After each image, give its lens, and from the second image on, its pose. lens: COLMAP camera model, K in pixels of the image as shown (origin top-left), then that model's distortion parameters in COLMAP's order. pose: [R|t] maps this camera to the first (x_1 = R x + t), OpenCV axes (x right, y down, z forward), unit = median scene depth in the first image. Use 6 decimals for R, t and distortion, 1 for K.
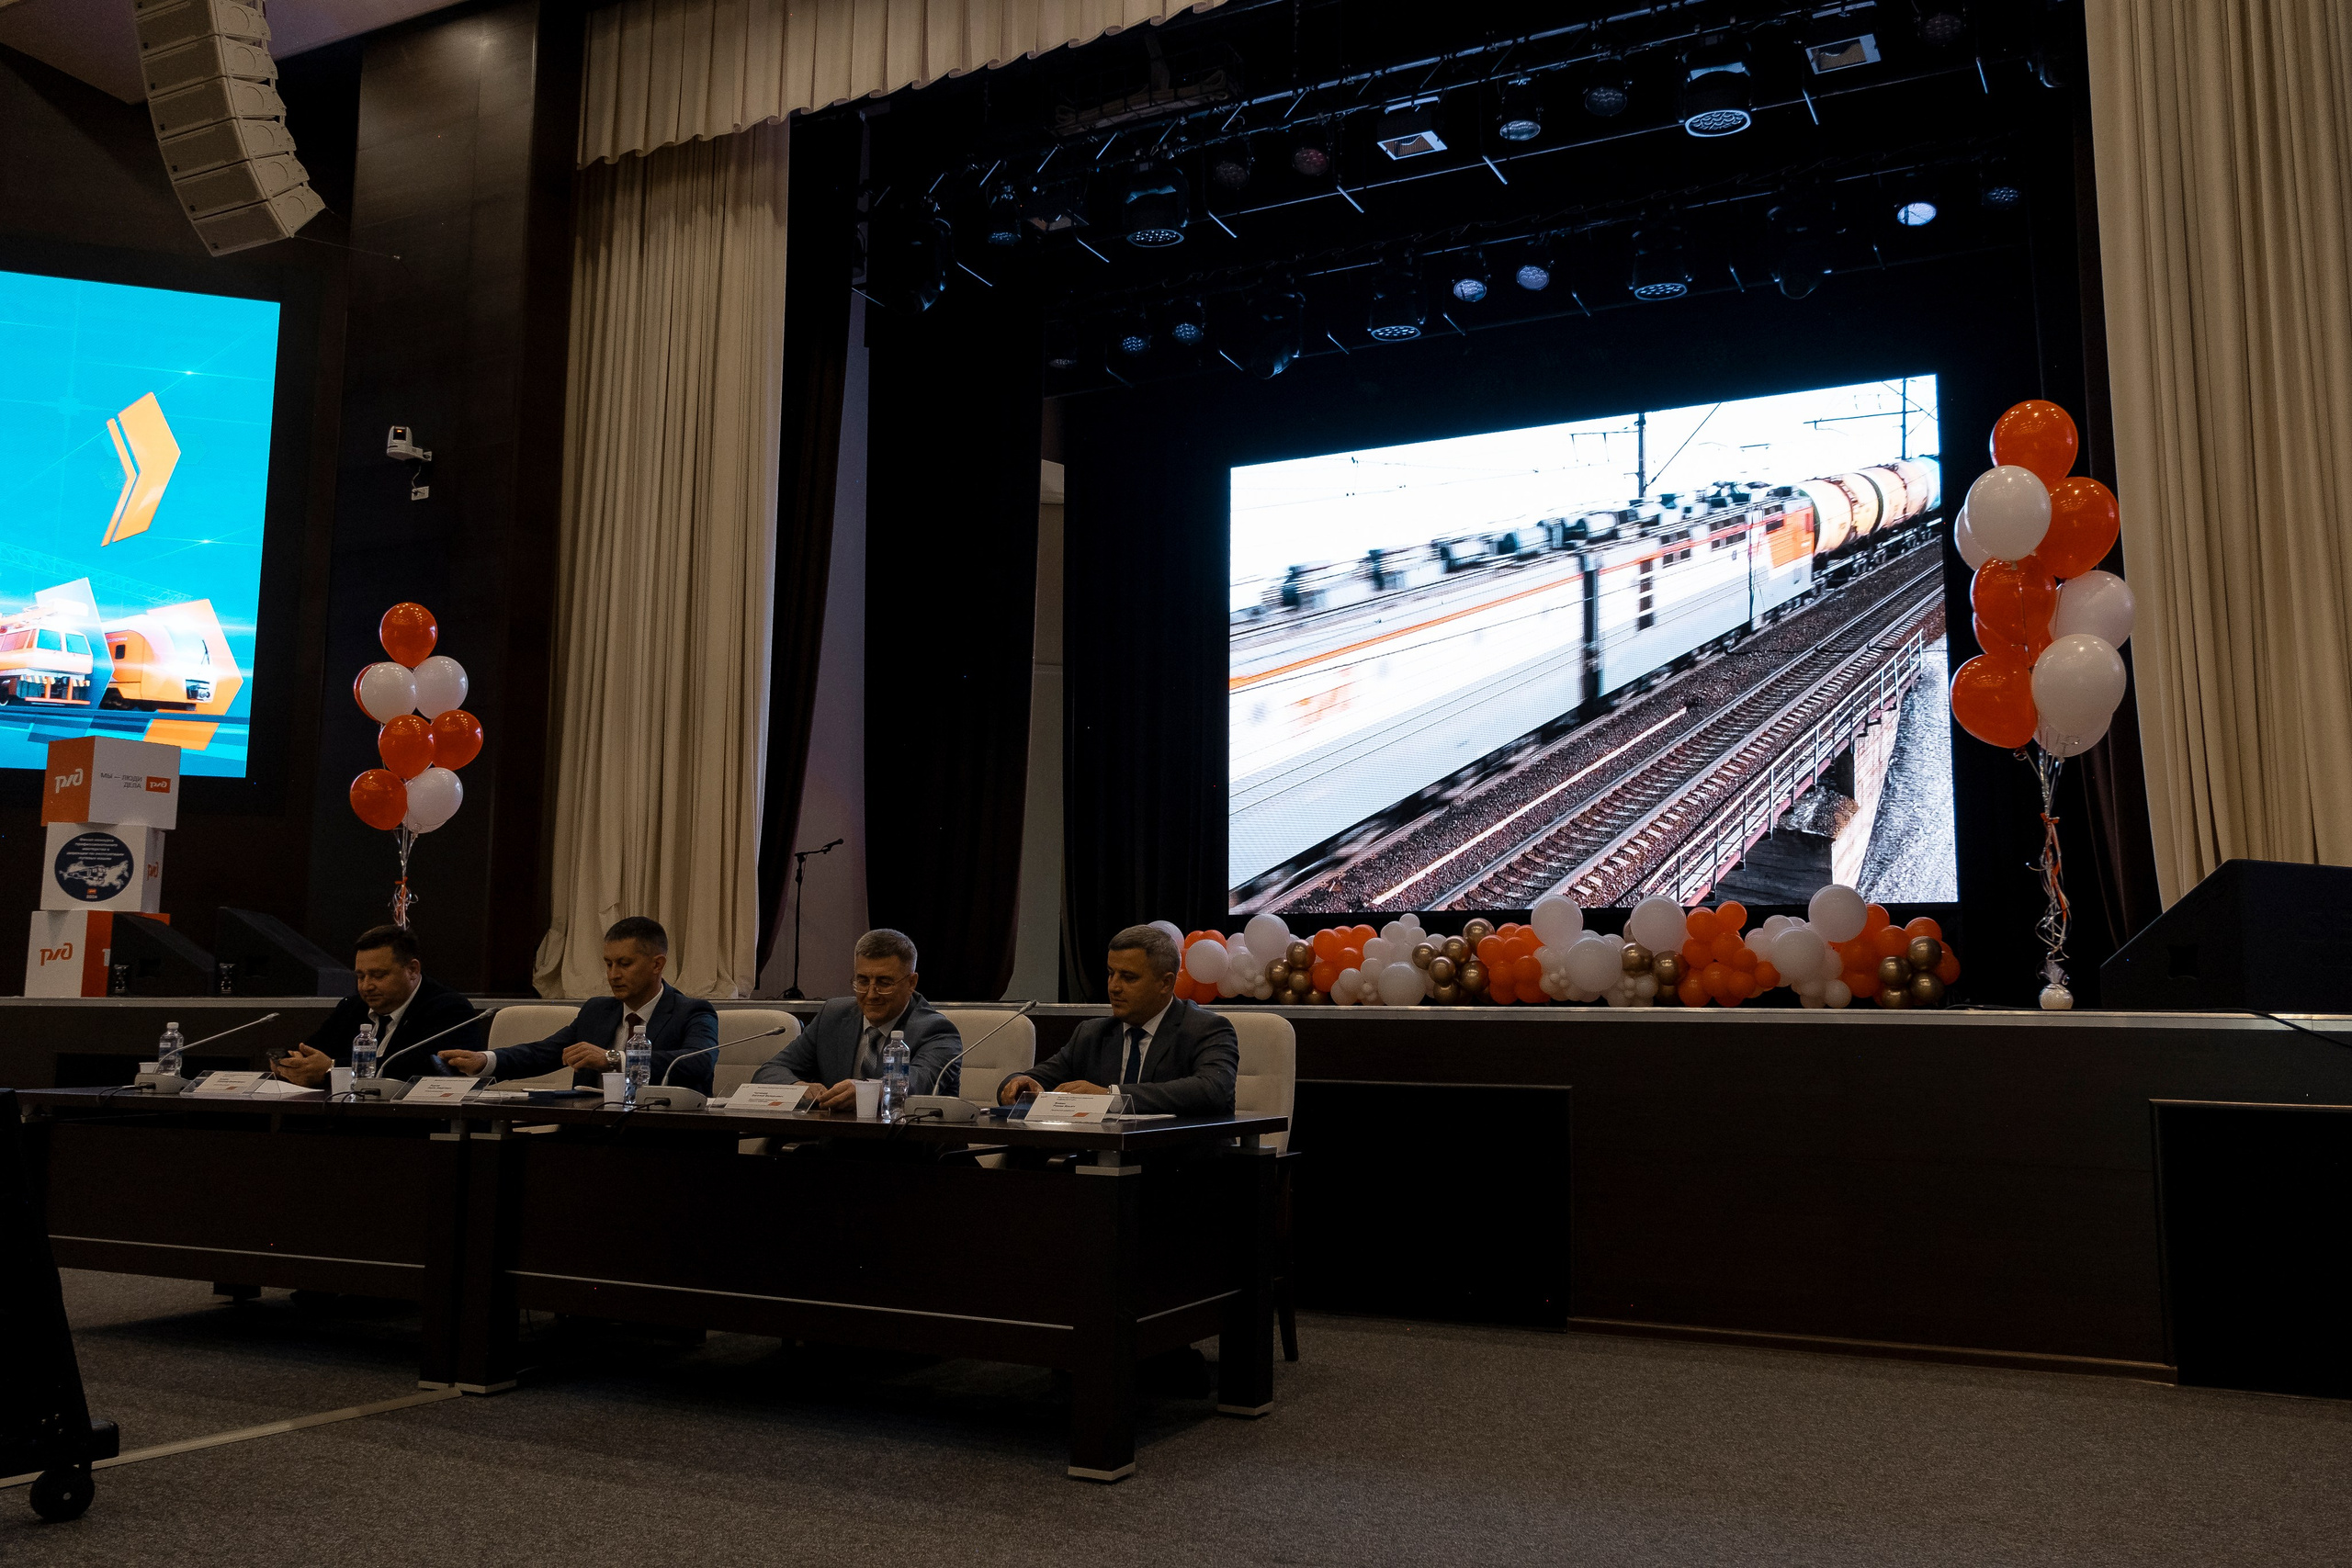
lens RADIAL K [[1851.7, 0, 1176.0], [0, 1851.7, 784.0], [0, 0, 1]] dist [0.006557, 0.009471]
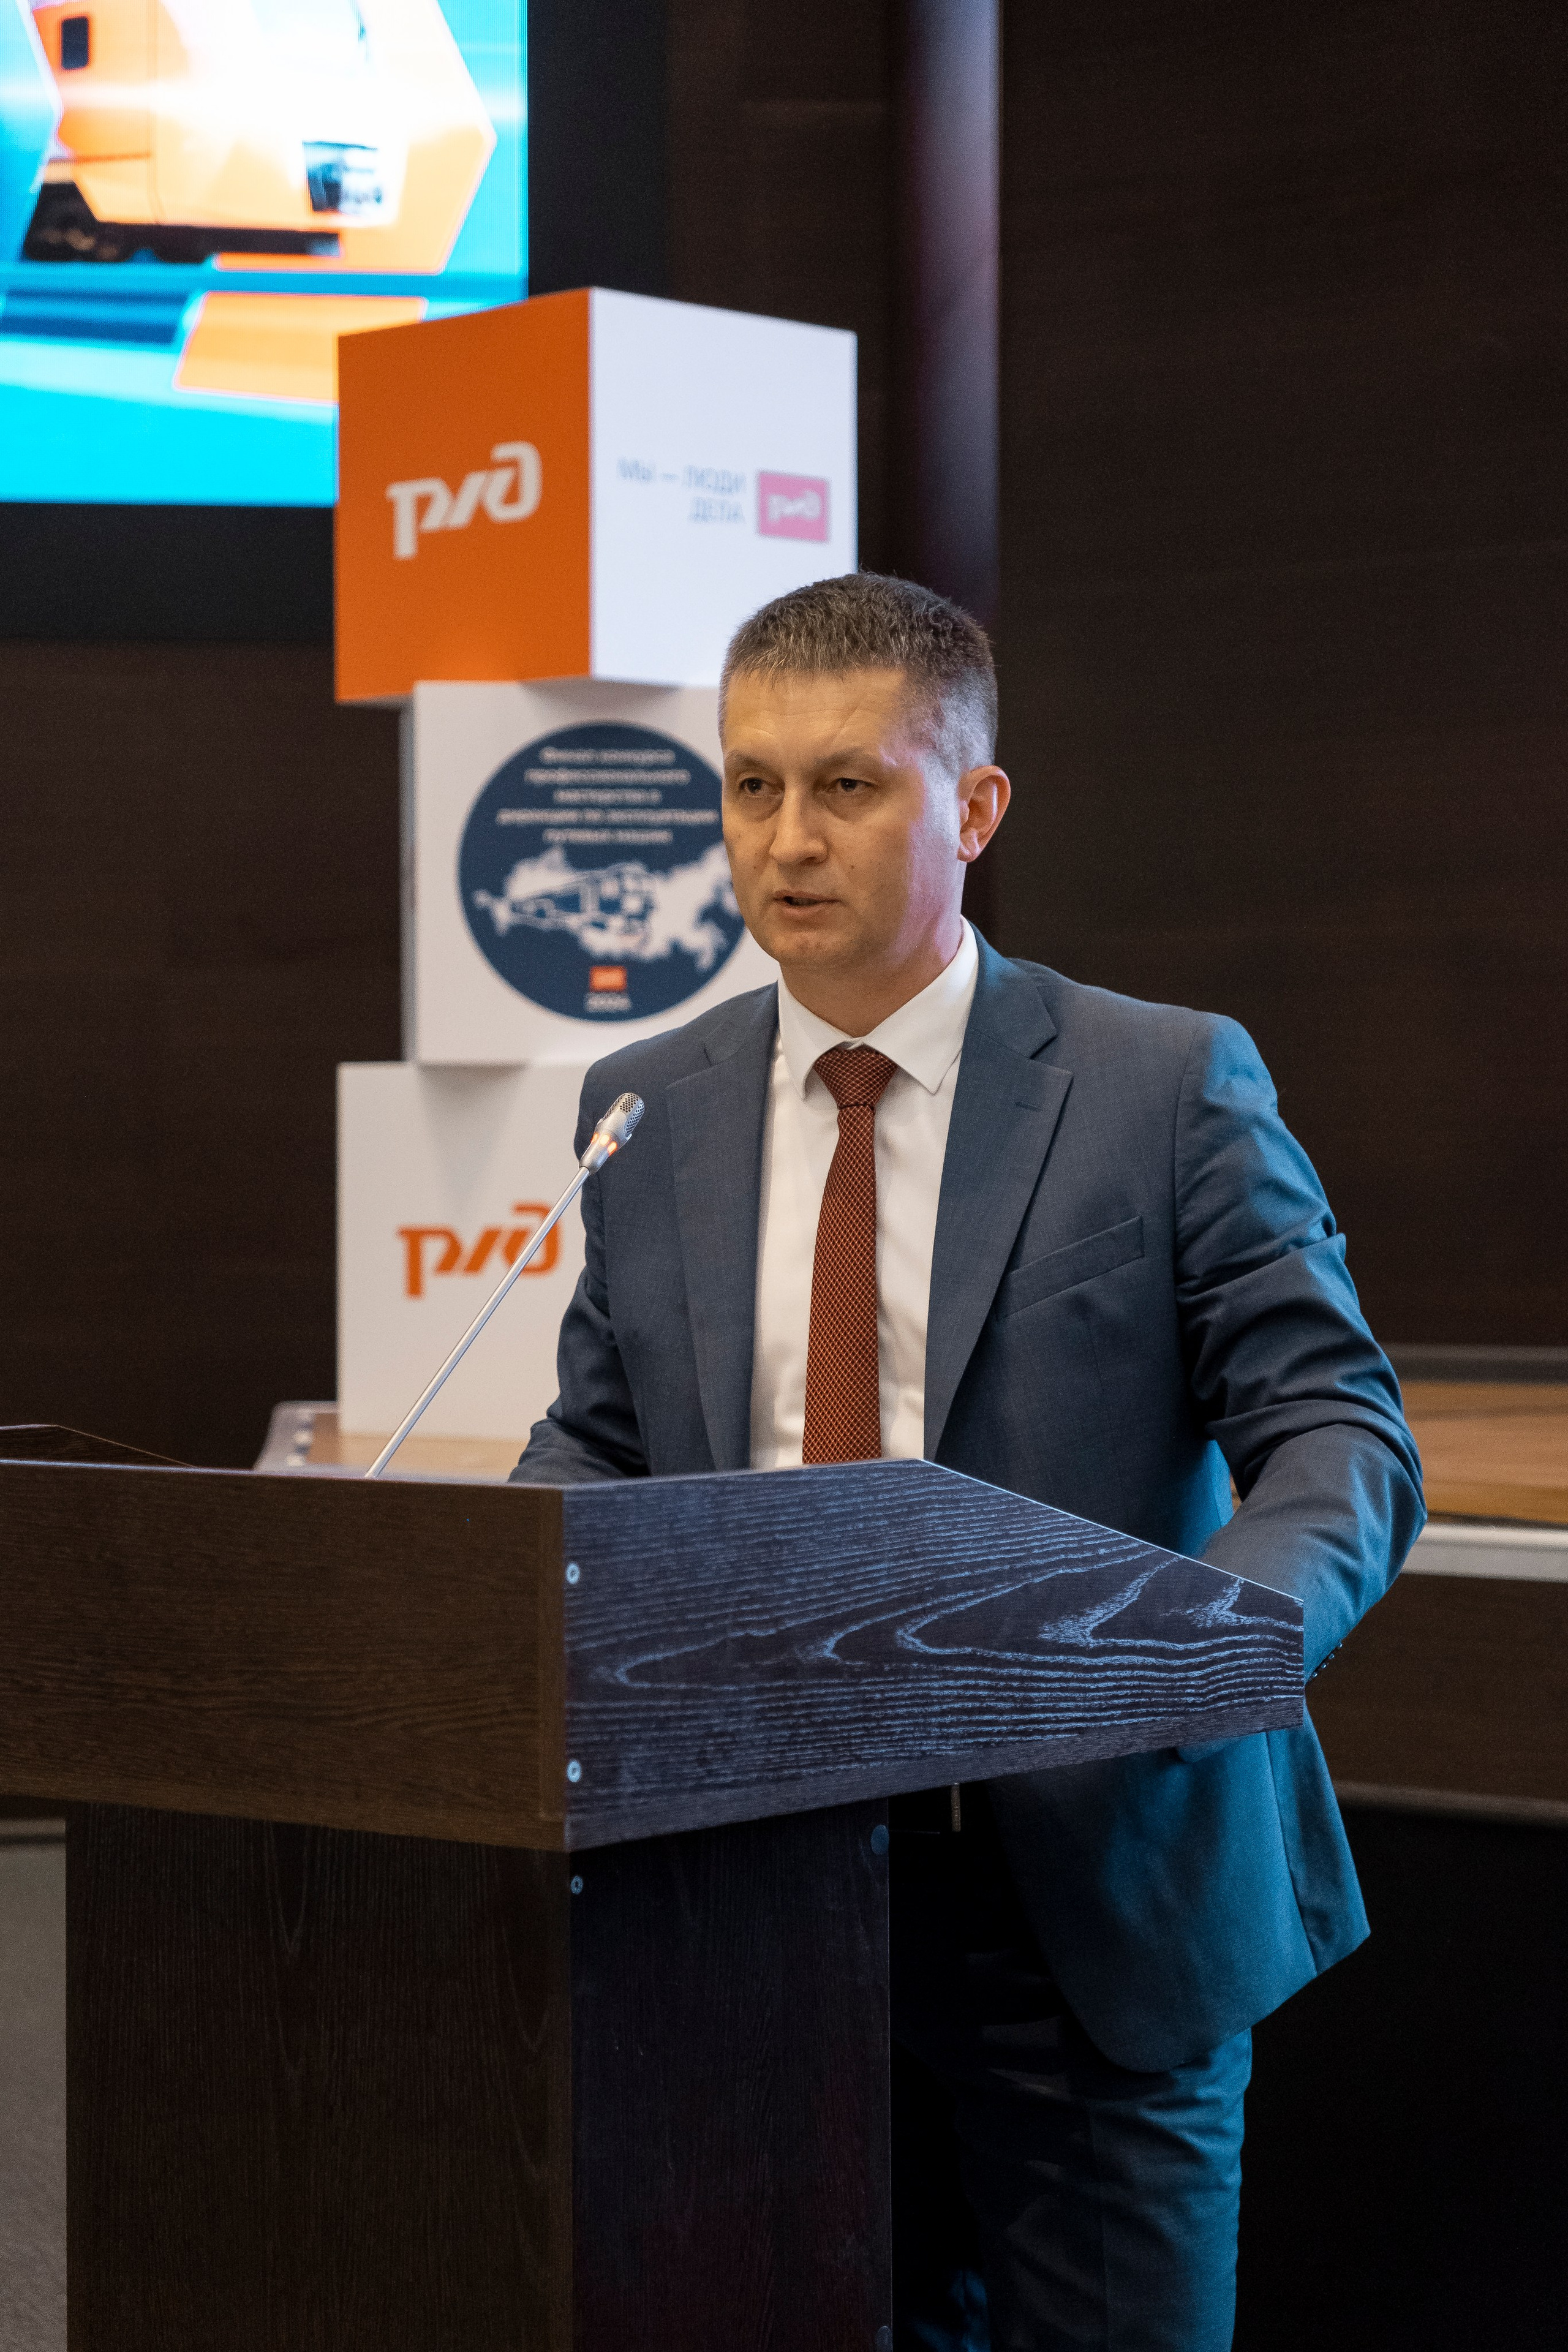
lens RADIAL K [[4985.0, 0, 781.4], [0, 4985.0, 1317.8], [0, 0, 1]] dist [0.000893, 0.117794]
pose [[0.980352, -0.003118, -0.197232, -0.365081], [0.033795, 0.987747, 0.152361, 0.004608], [0.194340, -0.156033, 0.968445, 0.329250]]
